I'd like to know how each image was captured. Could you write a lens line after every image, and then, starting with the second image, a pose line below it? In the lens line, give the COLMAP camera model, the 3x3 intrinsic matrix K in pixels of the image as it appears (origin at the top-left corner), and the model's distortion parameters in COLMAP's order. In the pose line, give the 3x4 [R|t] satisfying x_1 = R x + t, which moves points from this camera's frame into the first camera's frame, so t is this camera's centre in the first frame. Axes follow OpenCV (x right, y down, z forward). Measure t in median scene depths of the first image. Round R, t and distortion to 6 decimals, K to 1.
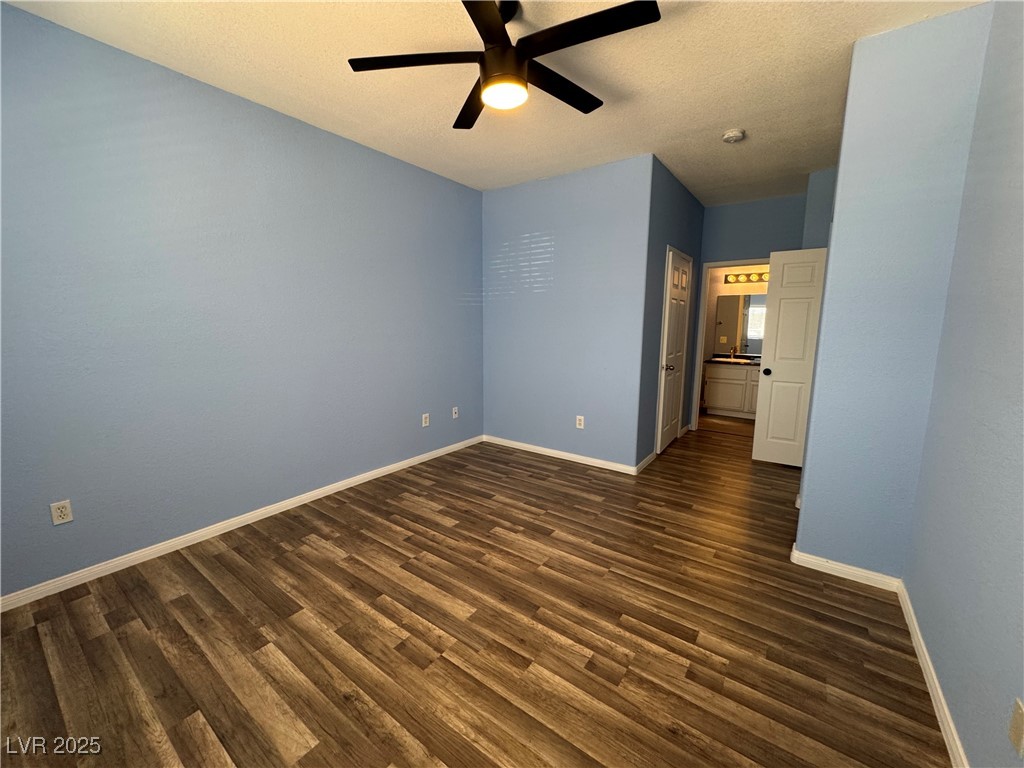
lens RADIAL K [[409.2, 0, 515.5], [0, 409.2, 381.3], [0, 0, 1]] dist [-0.003378, 0.000625]
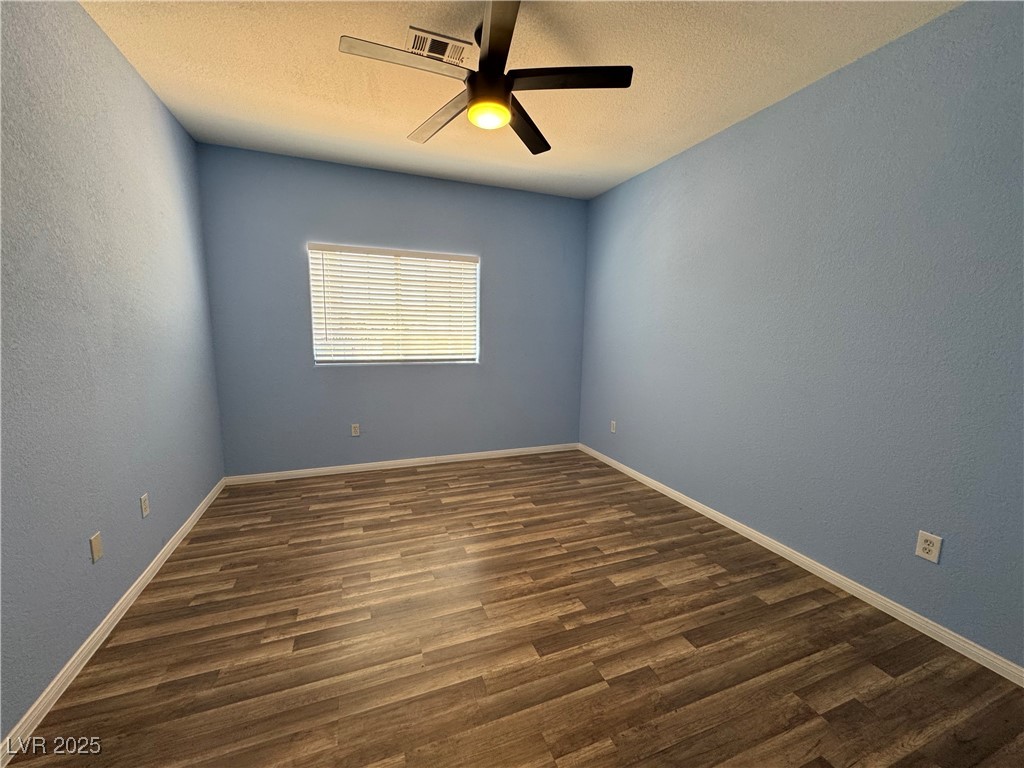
lens RADIAL K [[409.2, 0, 510.1], [0, 409.2, 380.4], [0, 0, 1]] dist [-0.003378, 0.000625]
pose [[-0.545084, 0.092985, -0.833209, 0.719838], [-0.138721, 0.970128, 0.199016, -0.202283], [0.826825, 0.224064, -0.515902, 1.401993]]
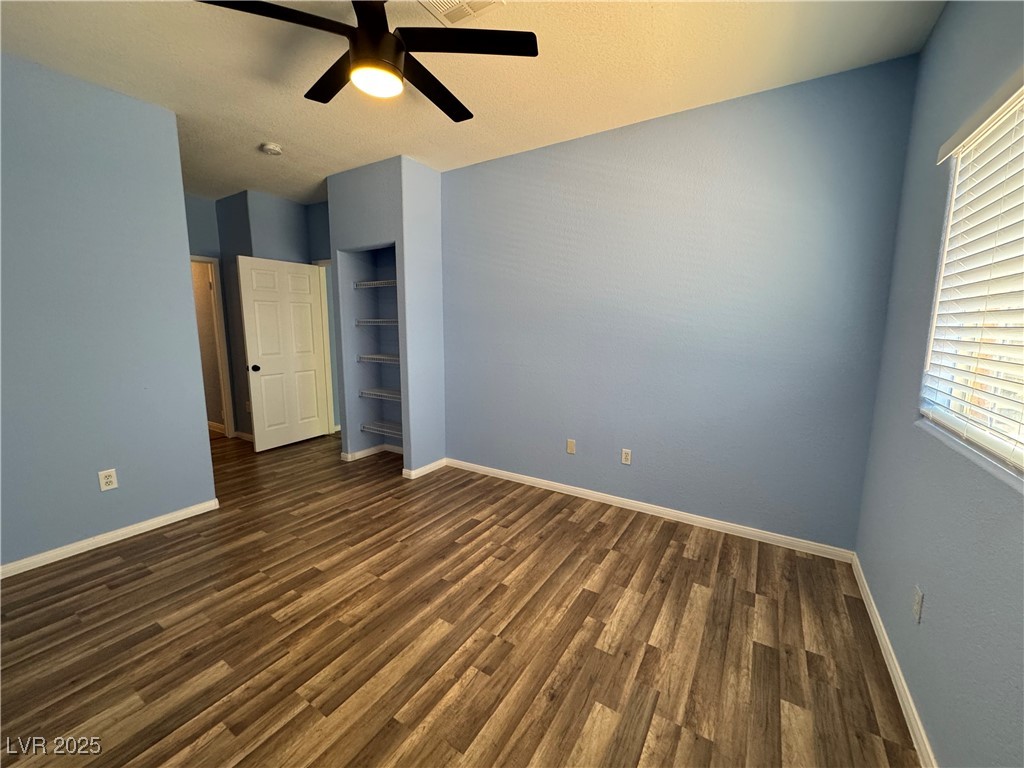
lens RADIAL K [[409.2, 0, 509.0], [0, 409.2, 379.1], [0, 0, 1]] dist [-0.003378, 0.000625]
pose [[-0.063412, -0.140224, 0.988087, -0.849955], [0.133891, 0.979934, 0.147659, -0.111366], [-0.988965, 0.141659, -0.043364, 0.676520]]
